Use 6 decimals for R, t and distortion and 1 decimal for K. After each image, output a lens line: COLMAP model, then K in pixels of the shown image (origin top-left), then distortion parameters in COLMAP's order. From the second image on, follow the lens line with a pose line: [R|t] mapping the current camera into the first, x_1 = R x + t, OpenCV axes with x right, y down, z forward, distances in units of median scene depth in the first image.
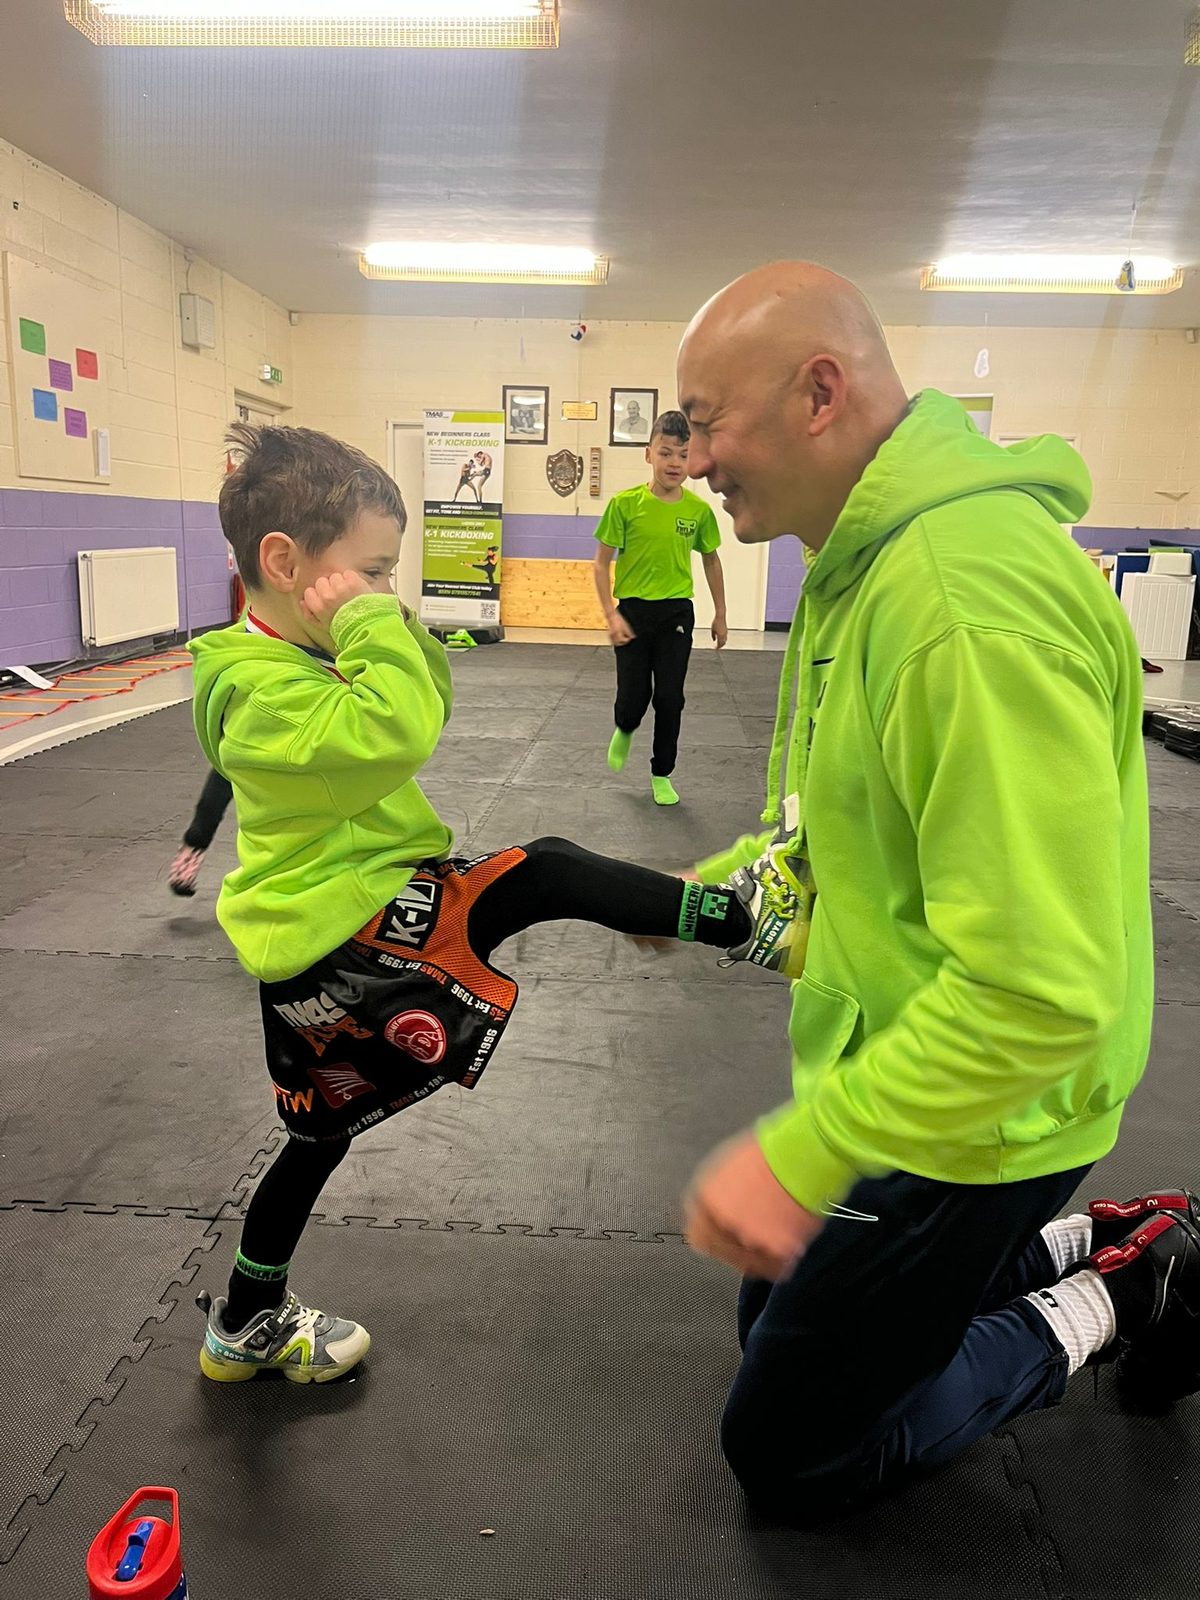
lens RADIAL K [[1210.5, 0, 603.0], [0, 1210.5, 800.5], [0, 0, 1]] dist [-0.005648, 0.000267]
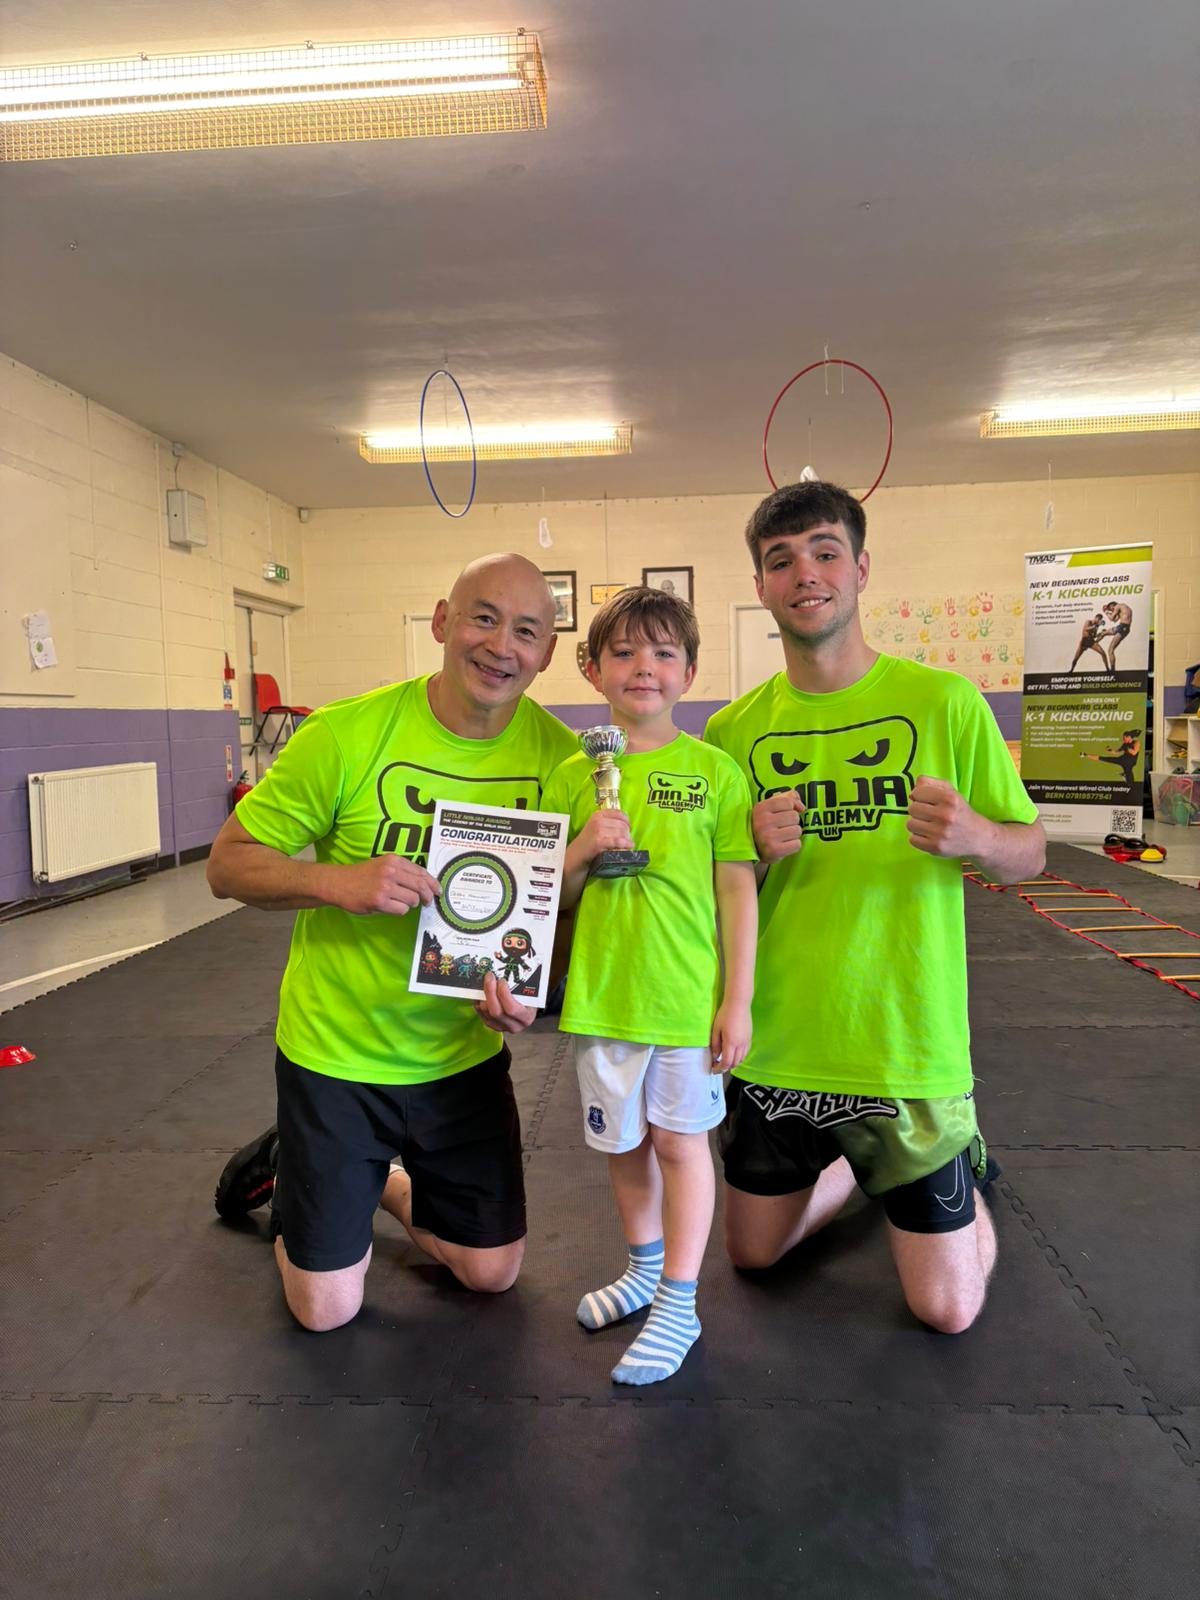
lens RADIAL K [[1210.5, 0, 599.7], [0, 1210.5, 799.6], [0, 0, 1]] dist [-0.005648, 0.000267]
pose [[0.998044, -0.048199, -0.039815, 0.003954], [0.041615, 0.987468, -0.152236, -0.037025], [0.046654, 0.150281, 0.987542, 0.158340]]
